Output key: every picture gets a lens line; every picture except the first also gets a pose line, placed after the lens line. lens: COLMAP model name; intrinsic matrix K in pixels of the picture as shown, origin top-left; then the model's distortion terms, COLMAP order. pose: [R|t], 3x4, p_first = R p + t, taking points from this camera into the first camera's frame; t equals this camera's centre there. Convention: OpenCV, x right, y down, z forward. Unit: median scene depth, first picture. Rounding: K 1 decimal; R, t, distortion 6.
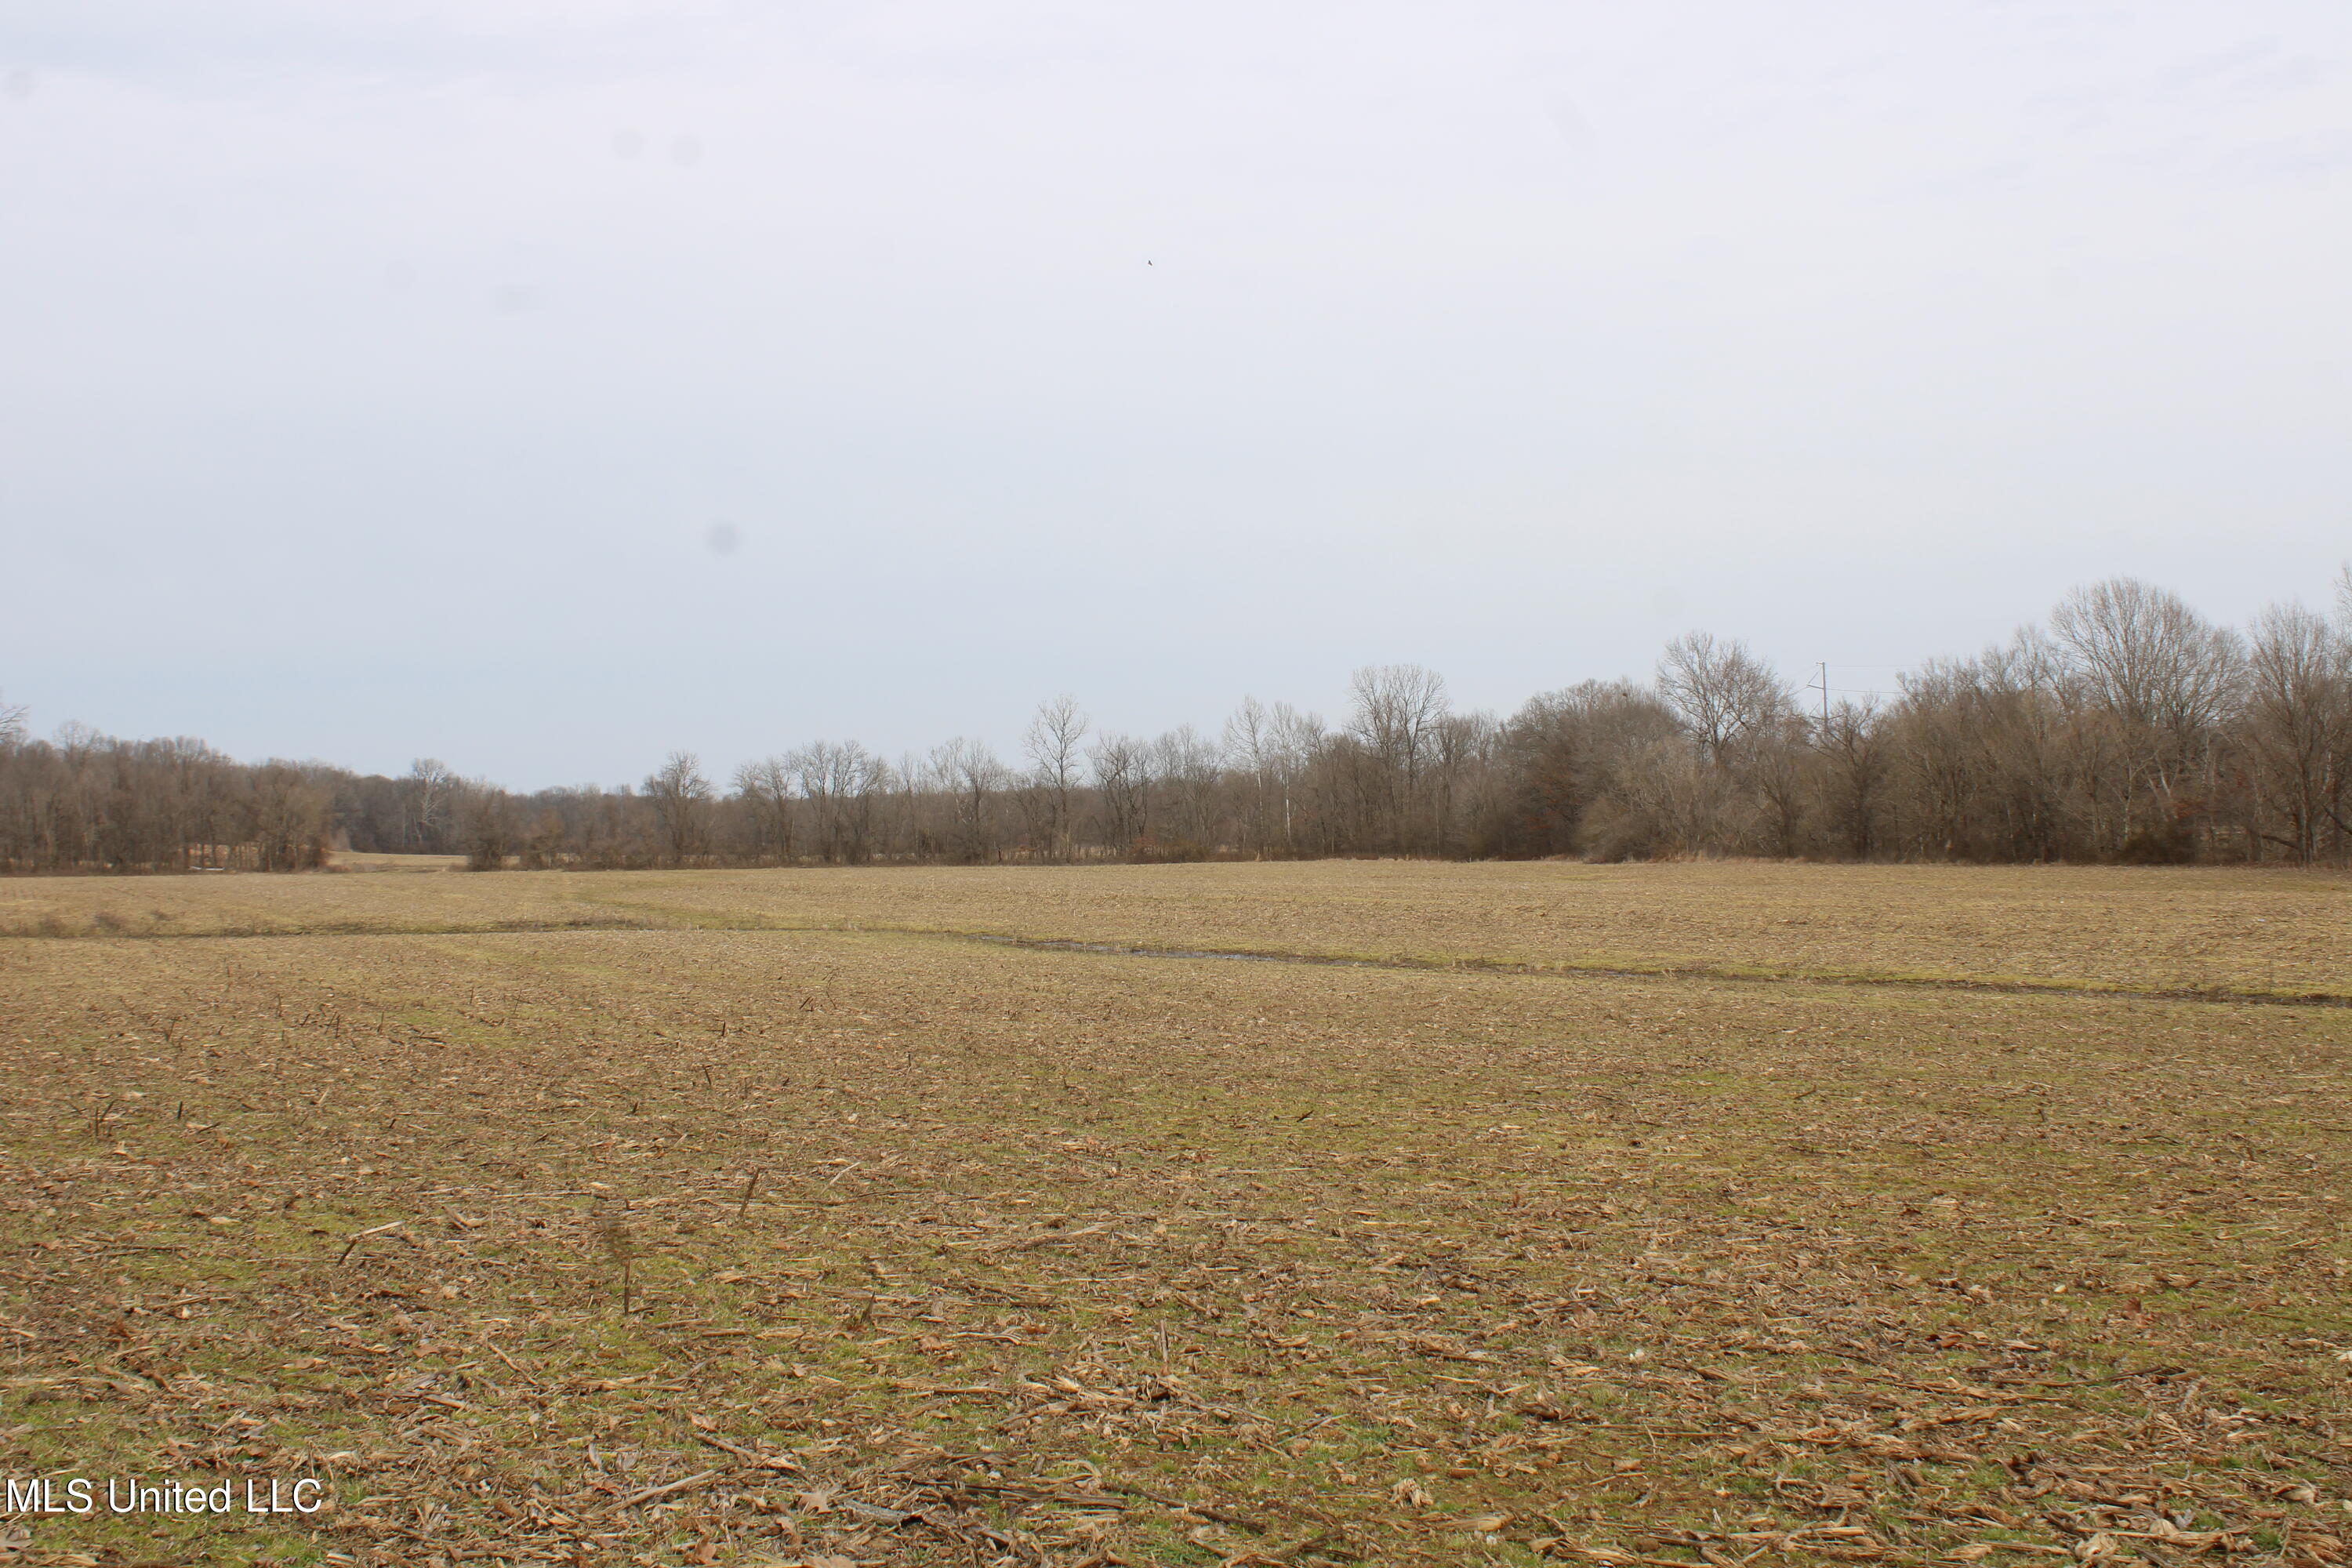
lens RADIAL K [[2354.3, 0, 1176.2], [0, 2354.3, 783.8], [0, 0, 1]] dist [-0.064153, -0.005784]
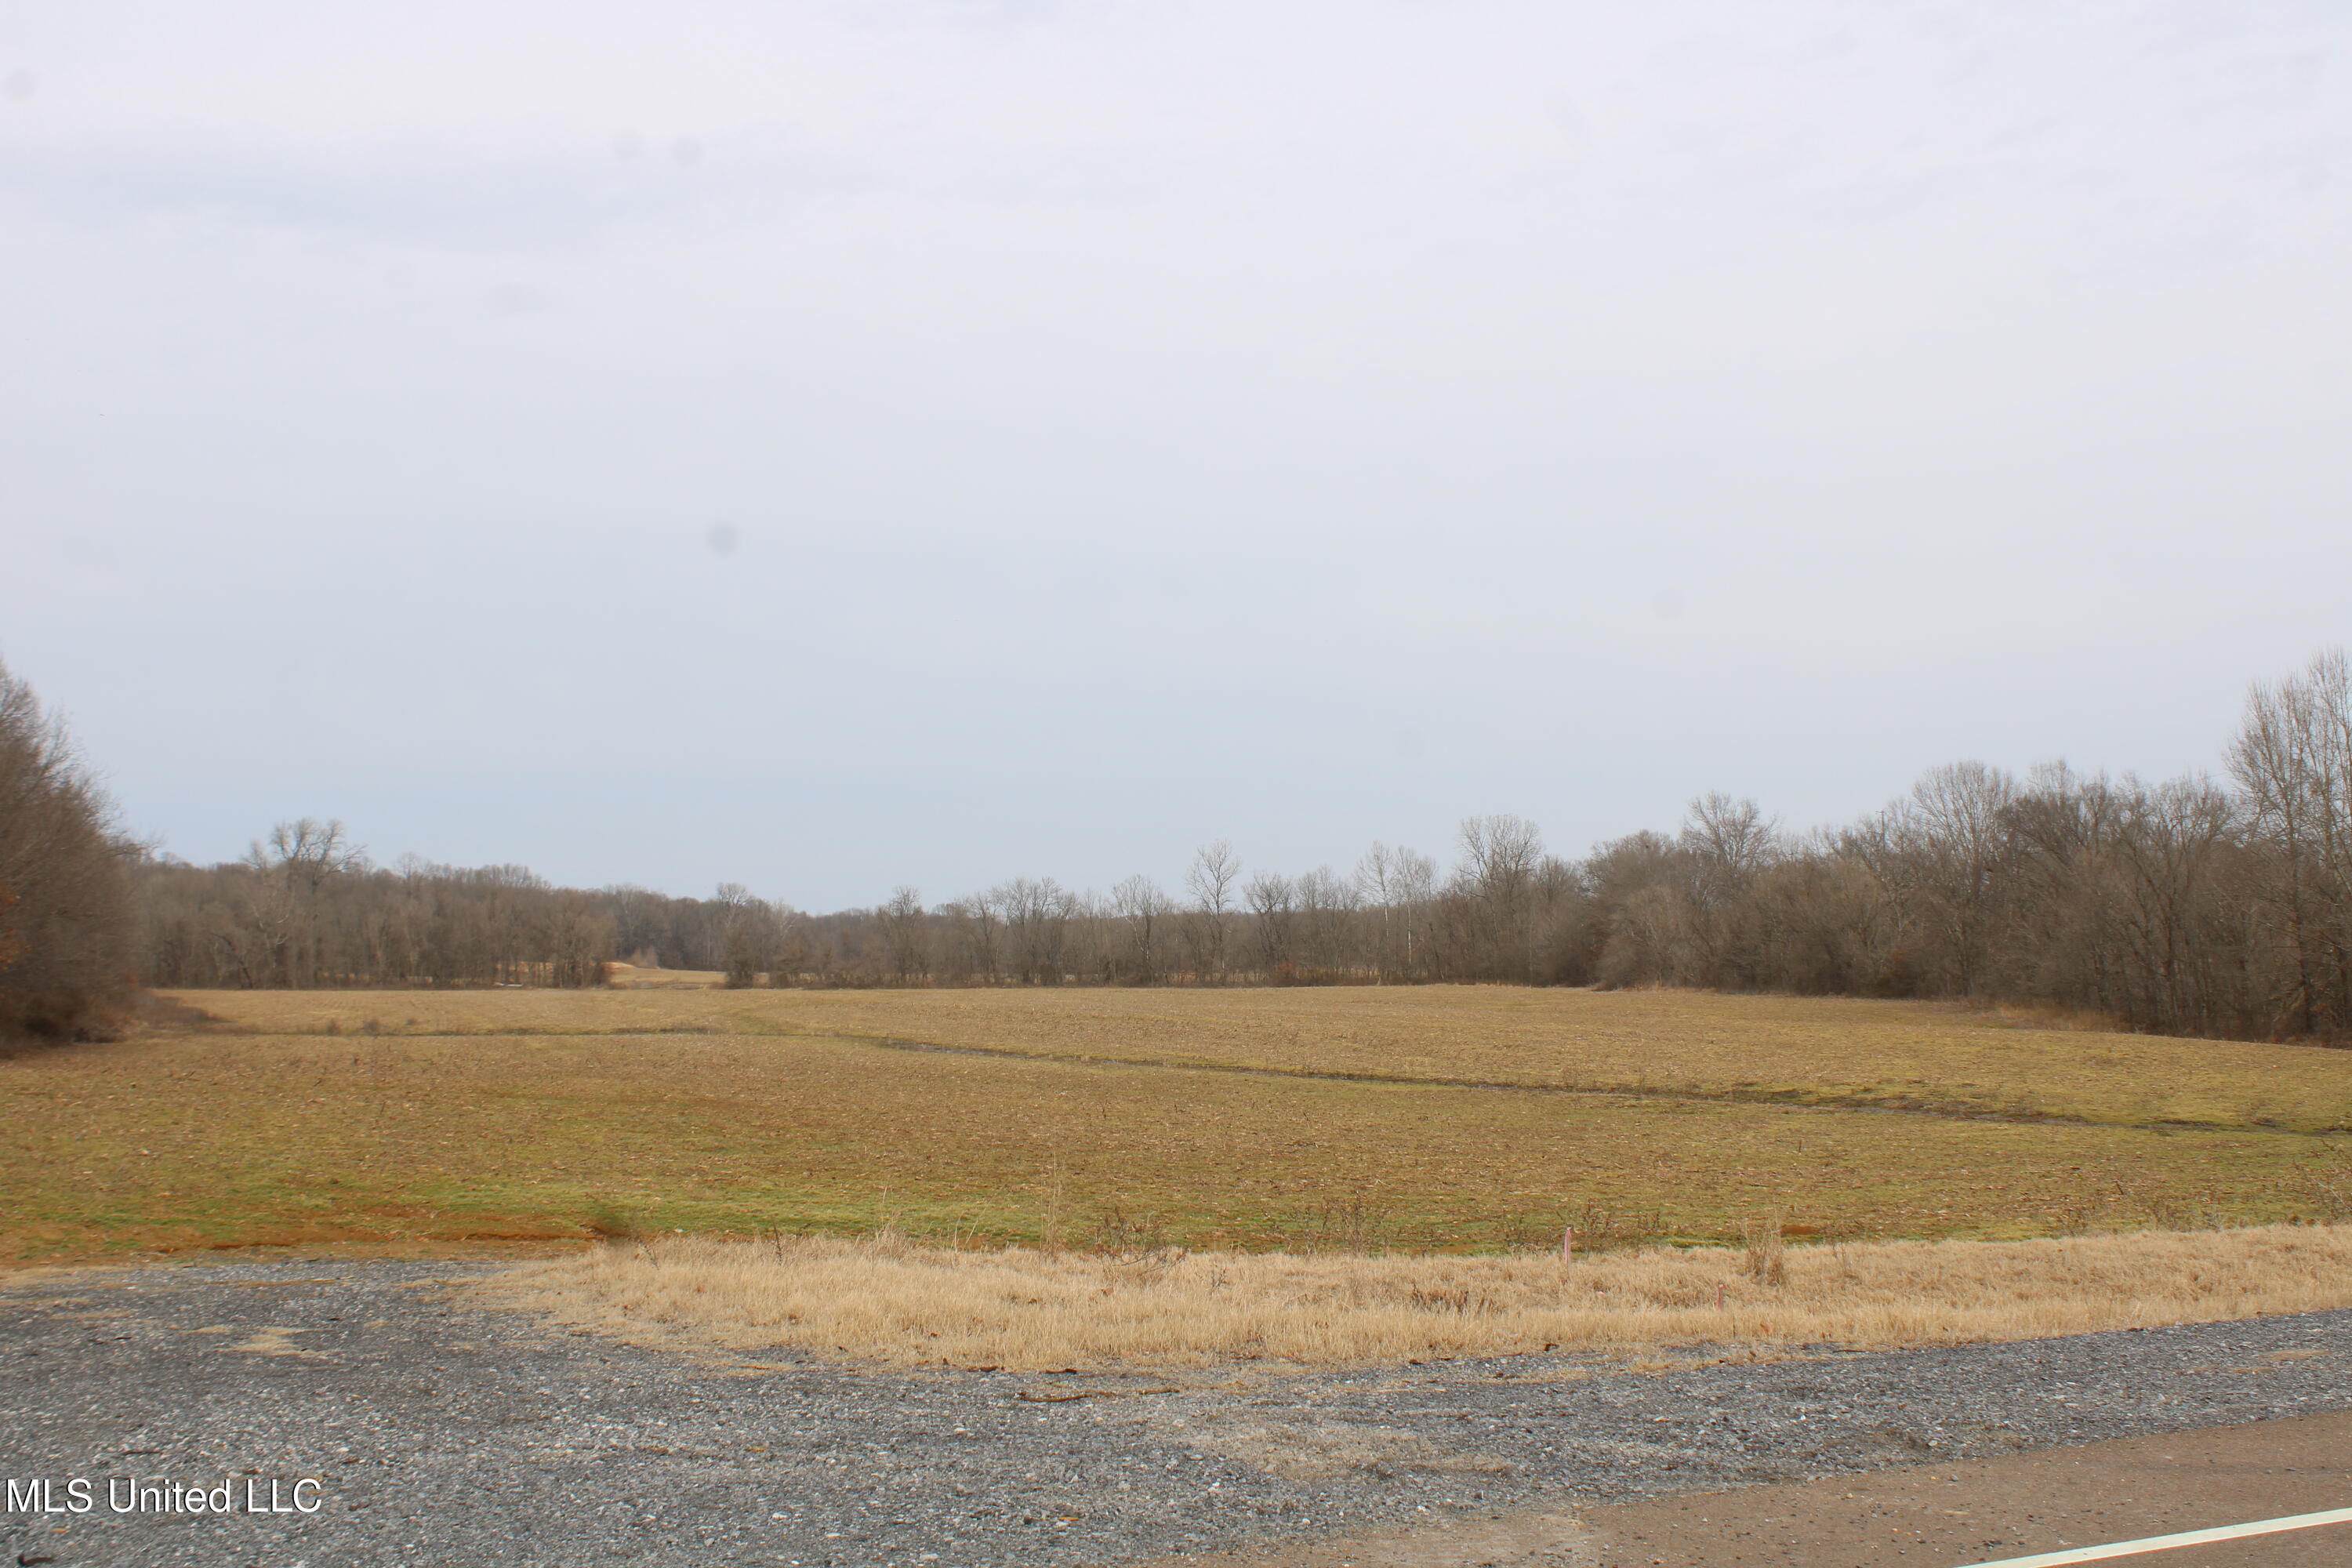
lens RADIAL K [[2354.3, 0, 1176.2], [0, 2354.3, 783.8], [0, 0, 1]] dist [-0.064153, -0.005784]
pose [[0.990696, -0.004395, -0.136023, 0.078825], [-0.002398, 0.998760, -0.049733, -0.006837], [0.136073, 0.049596, 0.989457, -0.128379]]
